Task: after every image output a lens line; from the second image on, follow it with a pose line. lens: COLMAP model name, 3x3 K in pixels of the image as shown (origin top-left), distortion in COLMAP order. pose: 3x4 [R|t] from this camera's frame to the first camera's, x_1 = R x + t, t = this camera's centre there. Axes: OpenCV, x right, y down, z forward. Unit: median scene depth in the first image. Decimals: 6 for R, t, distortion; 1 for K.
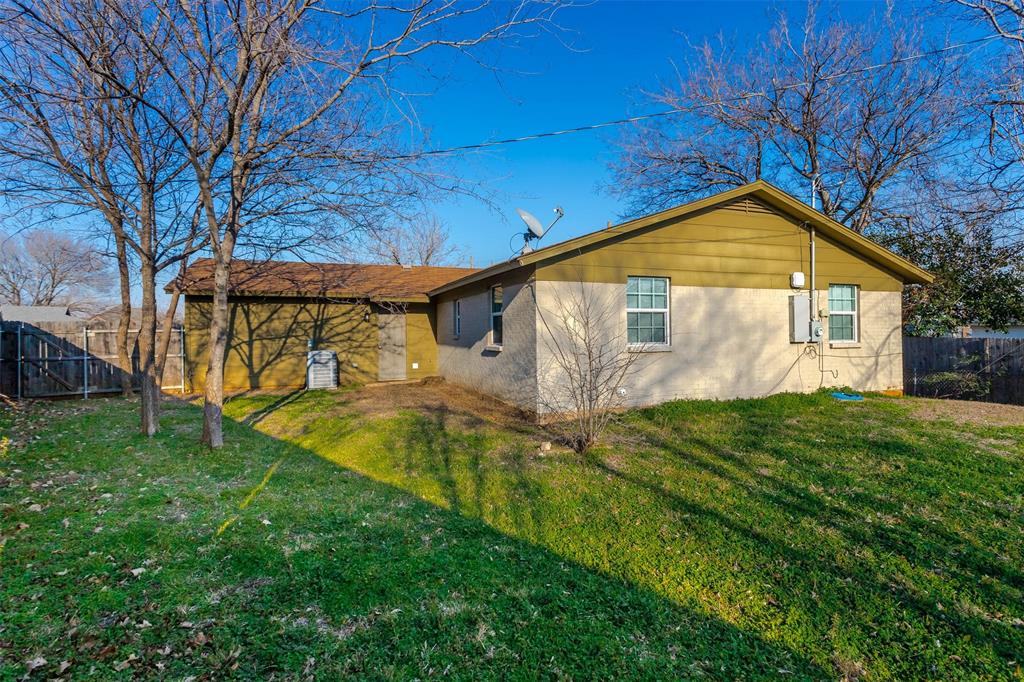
lens RADIAL K [[504.3, 0, 533.4], [0, 504.3, 335.1], [0, 0, 1]] dist [0.003637, 0.001036]
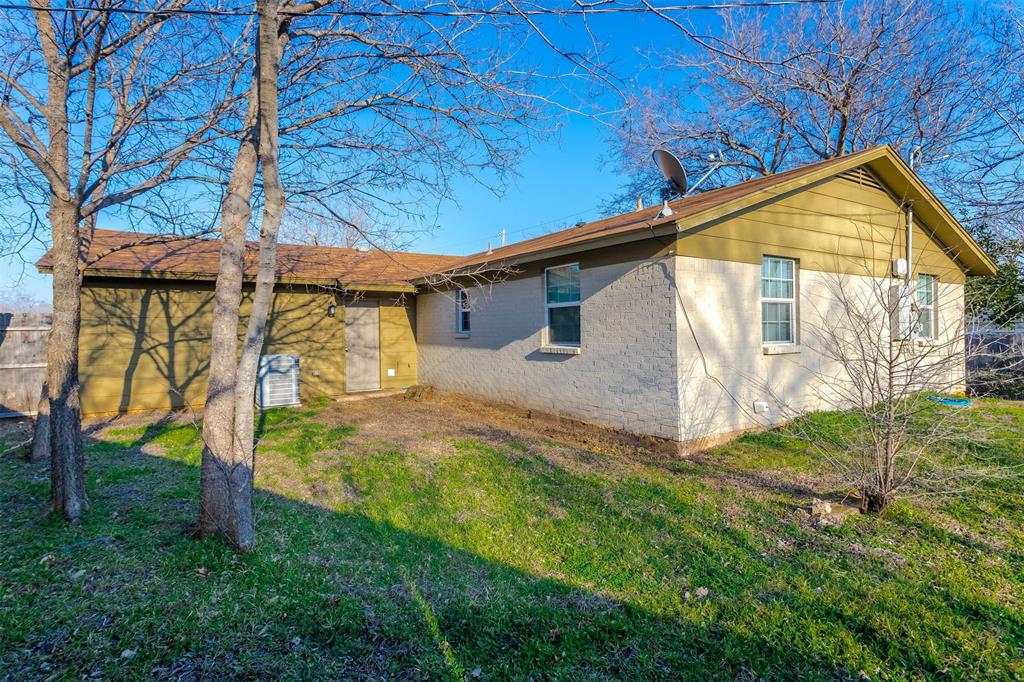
lens RADIAL K [[501.6, 0, 513.3], [0, 501.6, 337.1], [0, 0, 1]] dist [0.003354, 0.000056]
pose [[0.982814, -0.004492, 0.184546, -0.215129], [0.003374, 0.999974, 0.006374, 0.001225], [-0.184570, -0.005642, 0.982803, 0.209866]]
